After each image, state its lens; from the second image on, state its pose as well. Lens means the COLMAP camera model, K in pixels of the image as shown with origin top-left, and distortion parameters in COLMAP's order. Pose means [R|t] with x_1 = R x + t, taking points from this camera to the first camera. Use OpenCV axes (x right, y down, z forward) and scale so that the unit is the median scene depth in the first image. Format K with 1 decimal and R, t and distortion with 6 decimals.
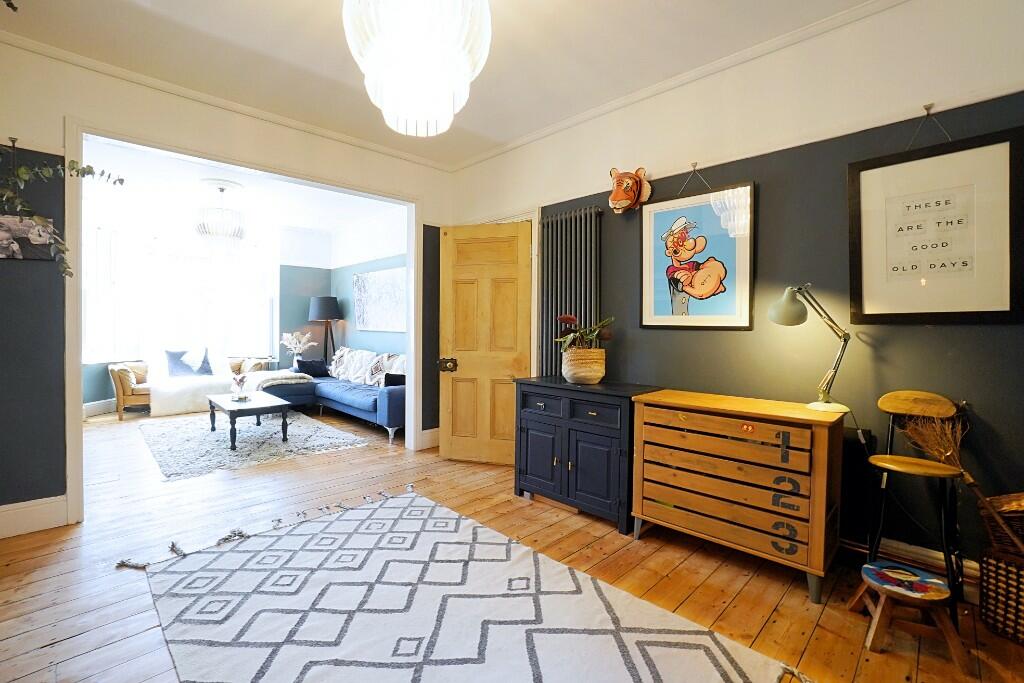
lens RADIAL K [[454.2, 0, 503.8], [0, 454.2, 333.2], [0, 0, 1]] dist [-0.058843, 0.018073]
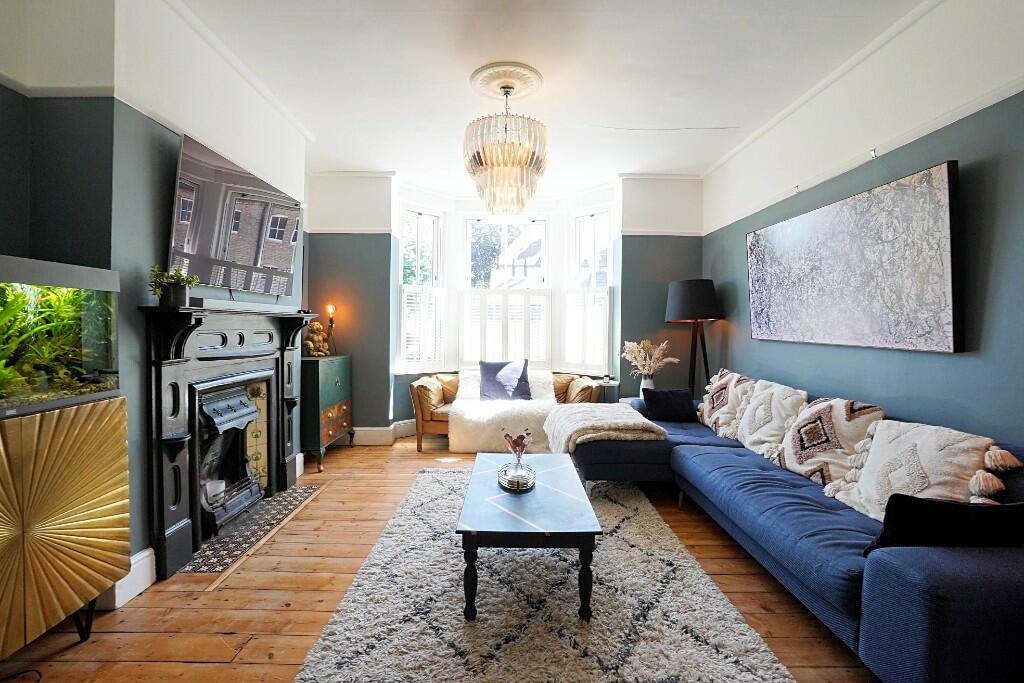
lens RADIAL K [[454.2, 0, 503.8], [0, 454.2, 333.2], [0, 0, 1]] dist [-0.058843, 0.018073]
pose [[0.715791, 0.009685, -0.698247, -0.229310], [-0.012270, 0.999924, 0.001290, -0.013941], [0.698207, 0.007644, 0.715855, 0.572726]]
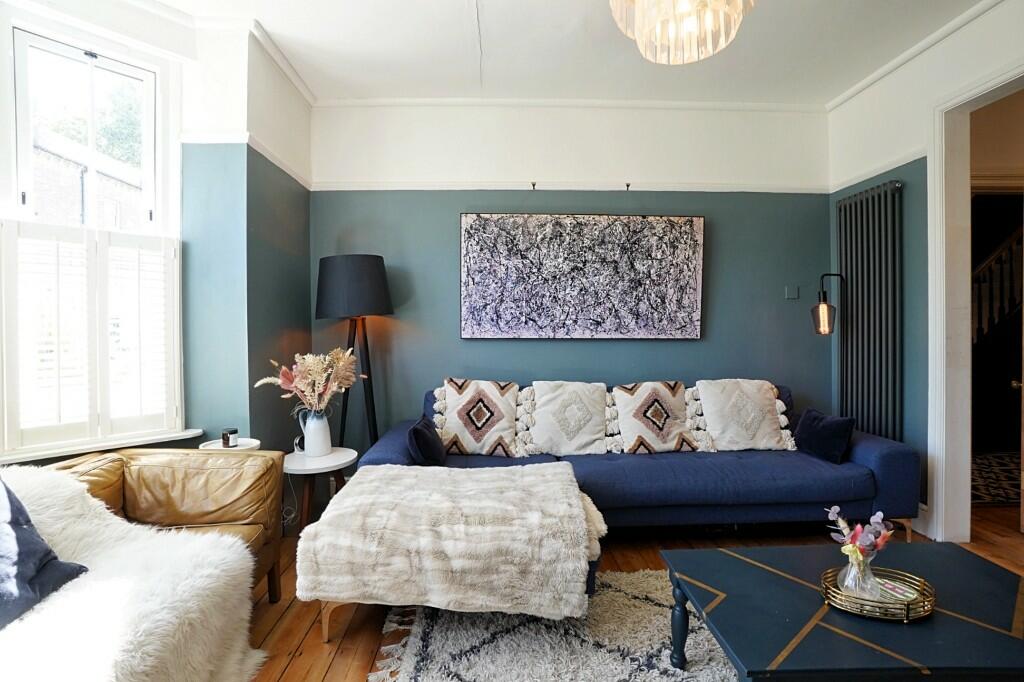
lens RADIAL K [[454.2, 0, 503.8], [0, 454.2, 332.7], [0, 0, 1]] dist [-0.058843, 0.018073]
pose [[0.675070, -0.019387, 0.737498, -0.847834], [0.021563, 0.999746, 0.006544, -0.019501], [-0.737438, 0.011485, 0.675317, 0.897892]]
